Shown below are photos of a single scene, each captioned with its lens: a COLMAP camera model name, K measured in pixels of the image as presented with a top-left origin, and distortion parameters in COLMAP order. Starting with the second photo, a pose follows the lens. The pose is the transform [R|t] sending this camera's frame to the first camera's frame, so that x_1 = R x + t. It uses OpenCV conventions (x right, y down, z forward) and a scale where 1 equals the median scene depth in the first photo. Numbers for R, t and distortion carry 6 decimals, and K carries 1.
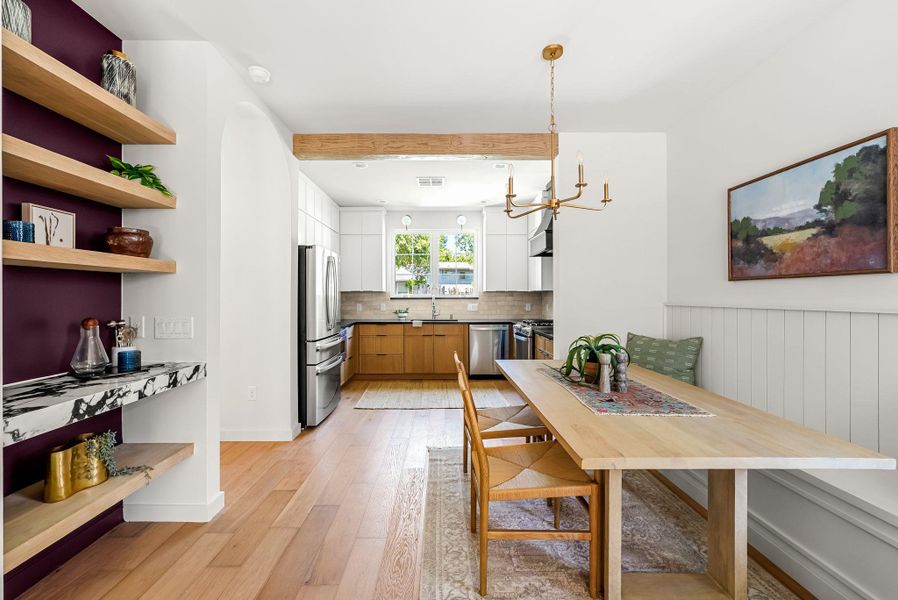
lens RADIAL K [[1290.0, 0, 449.0], [0, 1290.0, 296.6], [0, 0, 1]] dist [0.268619, 0.000000]
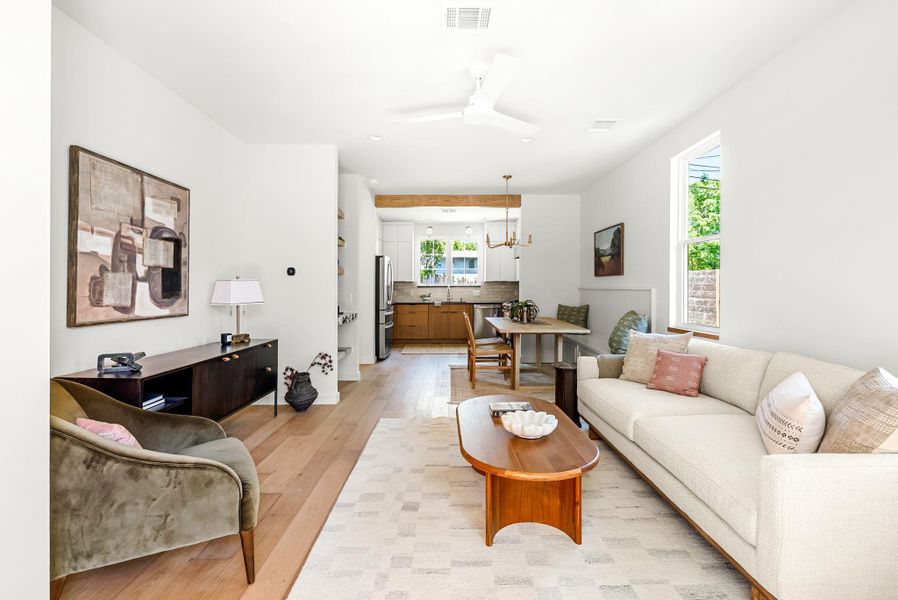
lens RADIAL K [[1290.0, 0, 445.2], [0, 1290.0, 301.8], [0, 0, 1]] dist [0.268619, 0.000000]
pose [[0.999950, 0.001237, -0.009883, -0.002110], [-0.001118, 0.999927, 0.012030, 0.001415], [0.009897, -0.012018, 0.999879, -0.451824]]
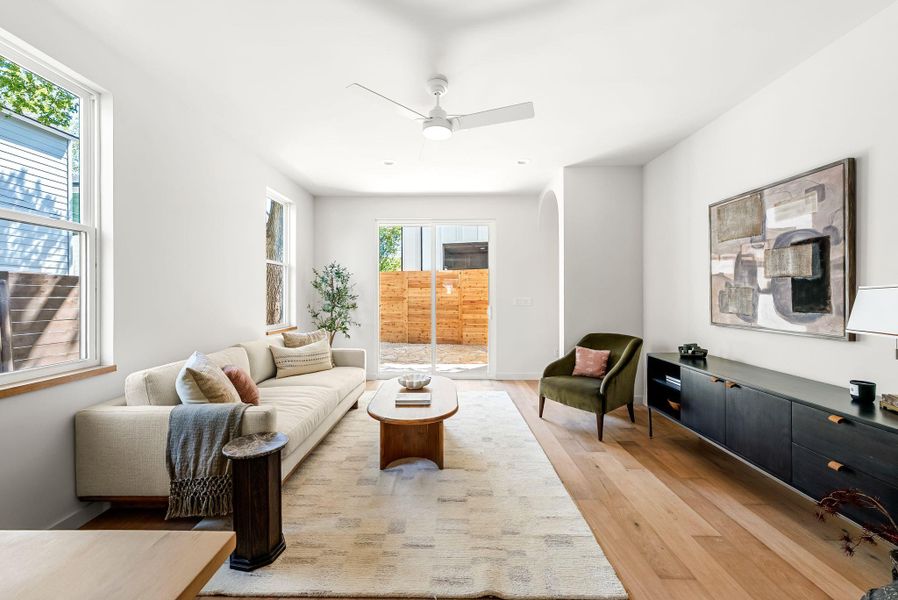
lens RADIAL K [[1290.0, 0, 446.1], [0, 1290.0, 301.0], [0, 0, 1]] dist [0.268619, 0.000000]
pose [[-0.999908, -0.009441, 0.009763, -0.003360], [-0.009405, 0.999949, 0.003744, 0.002260], [-0.009798, 0.003652, -0.999945, 1.041424]]
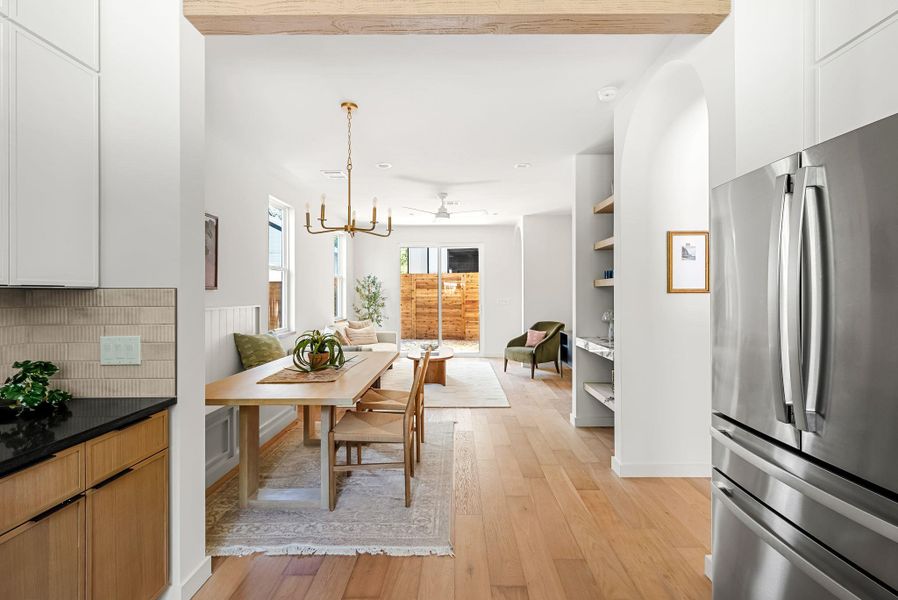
lens RADIAL K [[1290.0, 0, 449.5], [0, 1290.0, 298.4], [0, 0, 1]] dist [0.268619, 0.000000]
pose [[-0.999897, -0.008899, 0.011224, -0.013113], [-0.008876, 0.999958, 0.002092, -0.000847], [-0.011242, 0.001992, -0.999935, 1.617907]]
